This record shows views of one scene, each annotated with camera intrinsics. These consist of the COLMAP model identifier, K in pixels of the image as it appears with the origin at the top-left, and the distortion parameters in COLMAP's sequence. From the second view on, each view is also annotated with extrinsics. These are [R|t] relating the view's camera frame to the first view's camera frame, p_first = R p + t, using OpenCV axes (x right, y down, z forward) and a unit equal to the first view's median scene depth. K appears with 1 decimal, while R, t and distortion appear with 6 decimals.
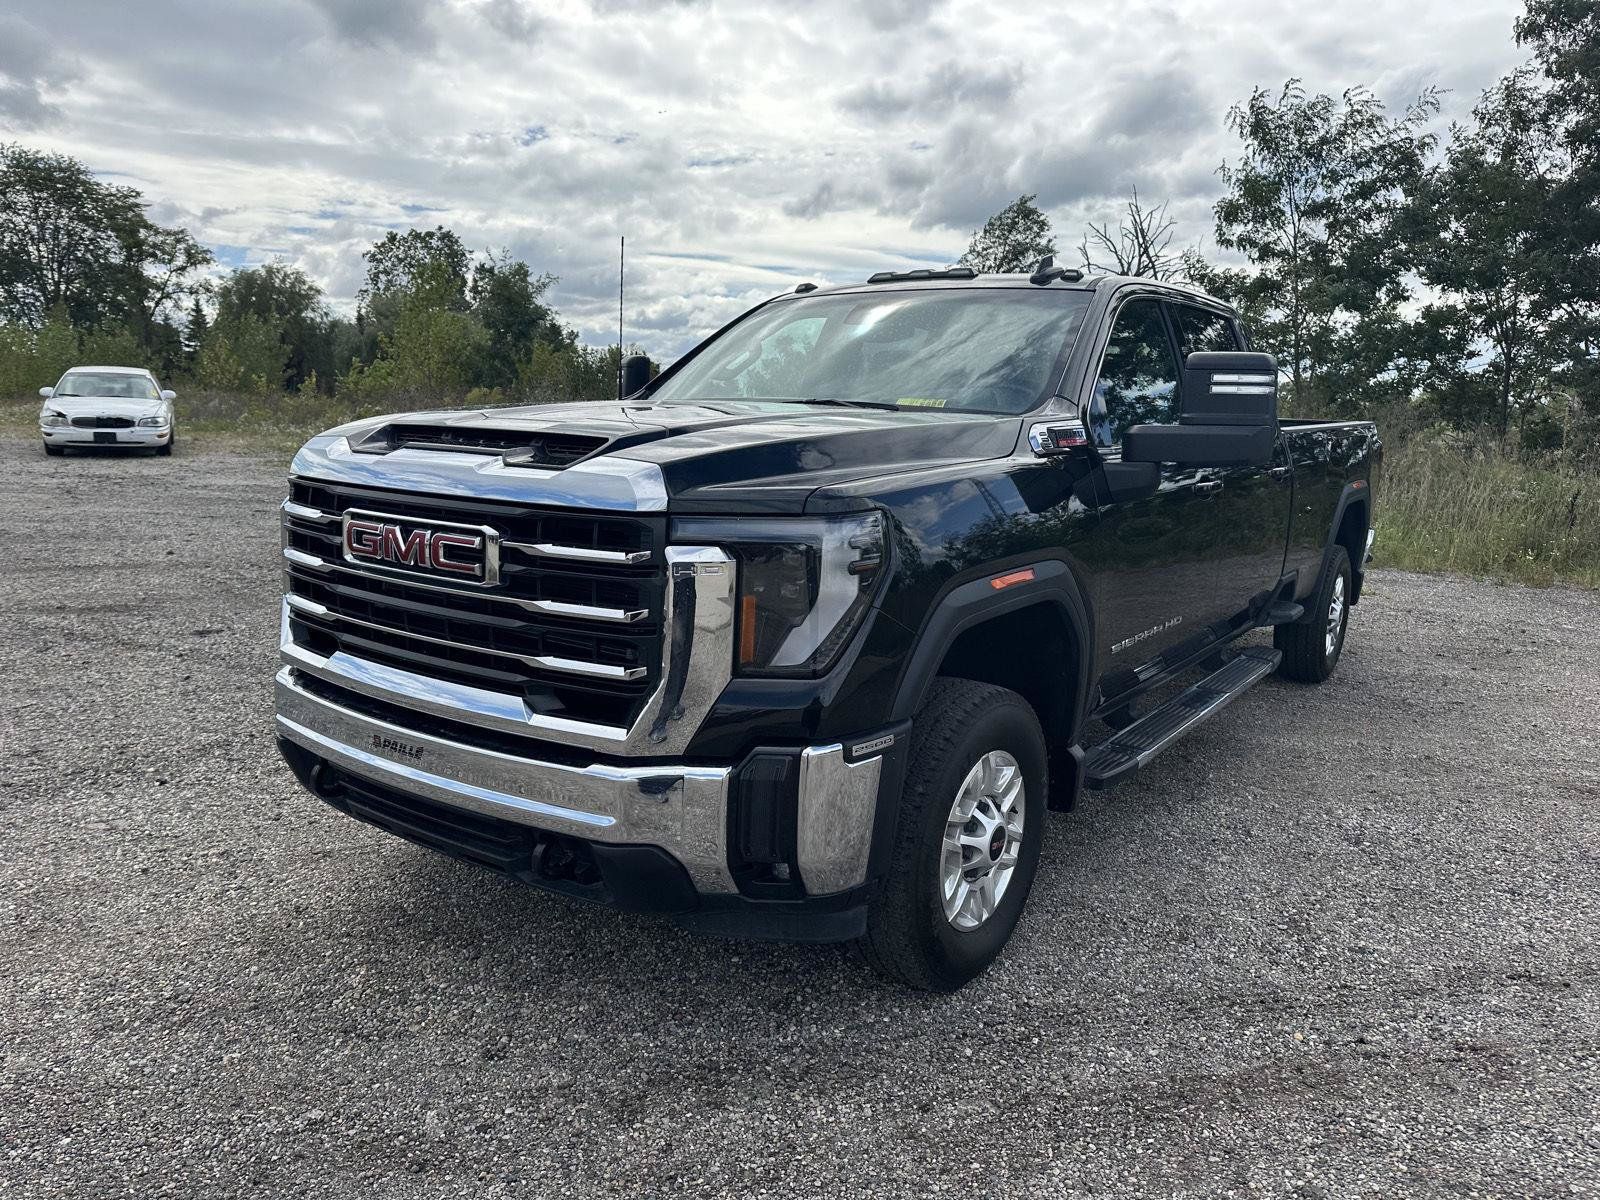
lens RADIAL K [[1162.6, 0, 800.0], [0, 1162.6, 600.0], [0, 0, 1]] dist [0.001842, -0.004154]
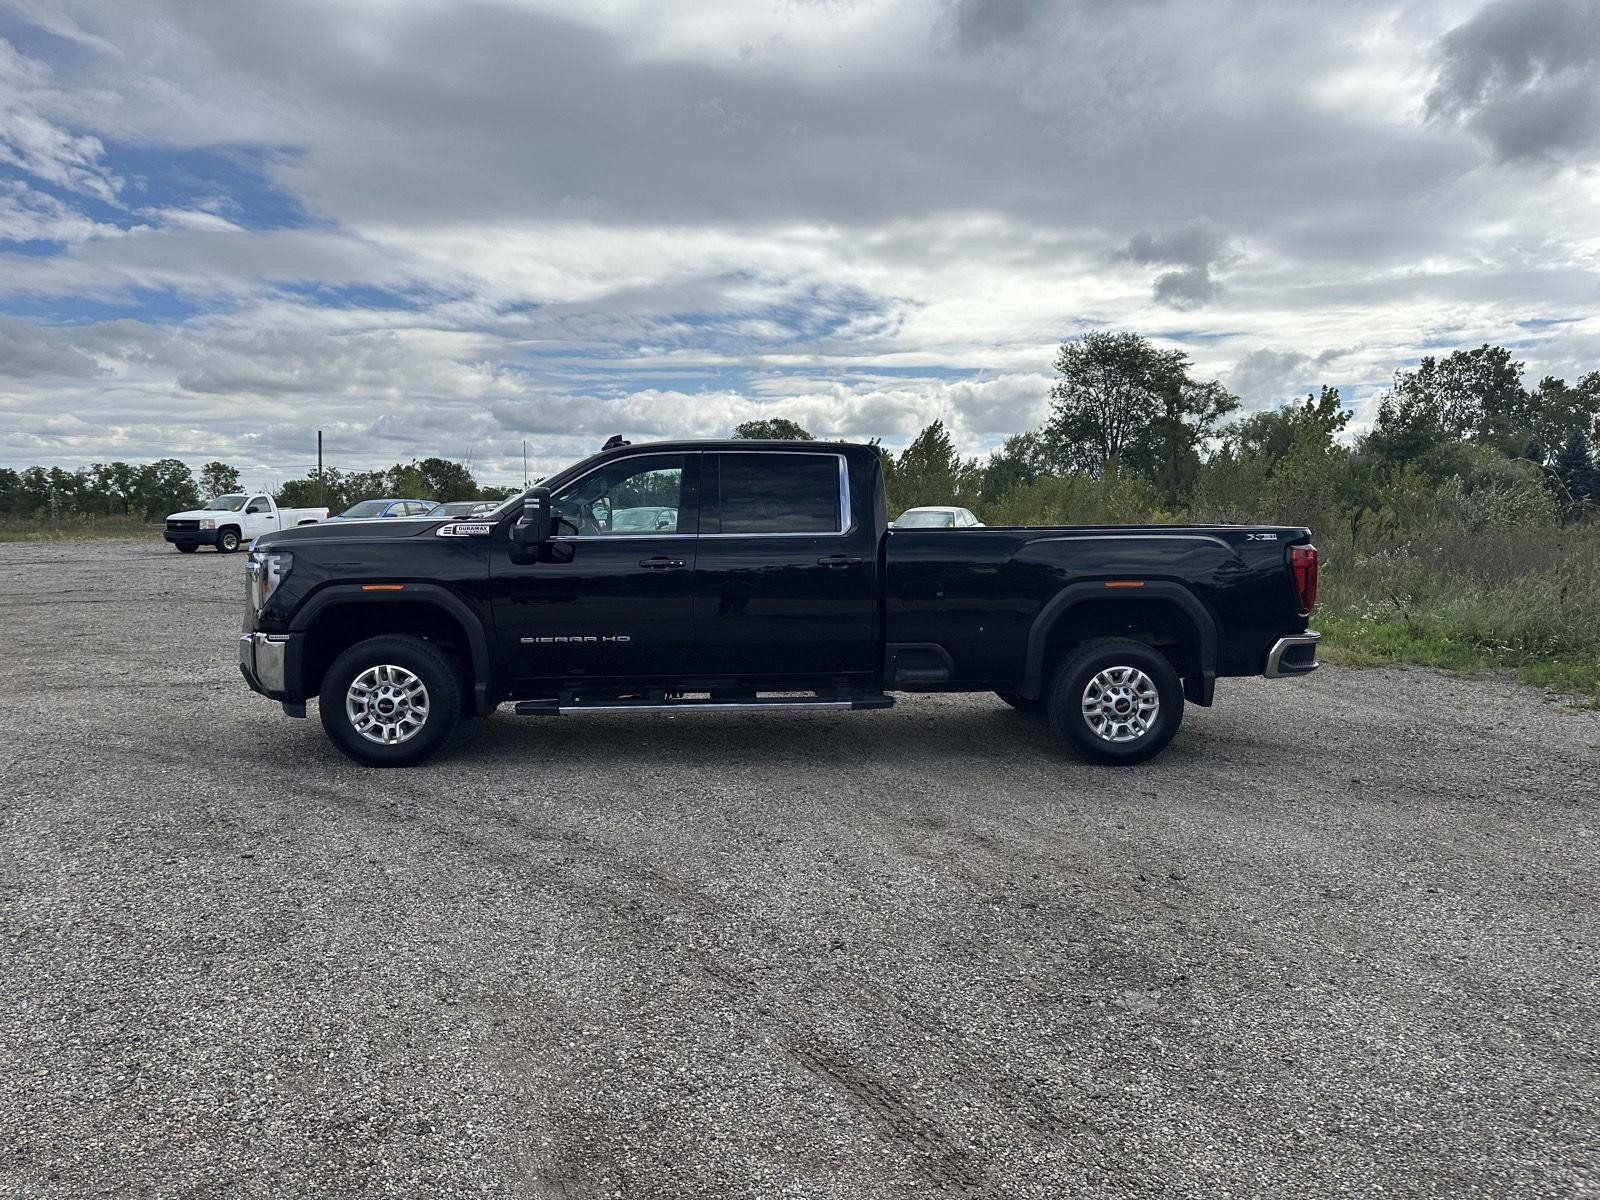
lens RADIAL K [[1162.6, 0, 800.0], [0, 1162.6, 600.0], [0, 0, 1]] dist [0.001842, -0.004154]
pose [[0.609178, 0.032721, -0.792358, 0.107393], [-0.120105, 0.991430, -0.051396, 0.001083], [0.783886, 0.126475, 0.607888, 0.010091]]
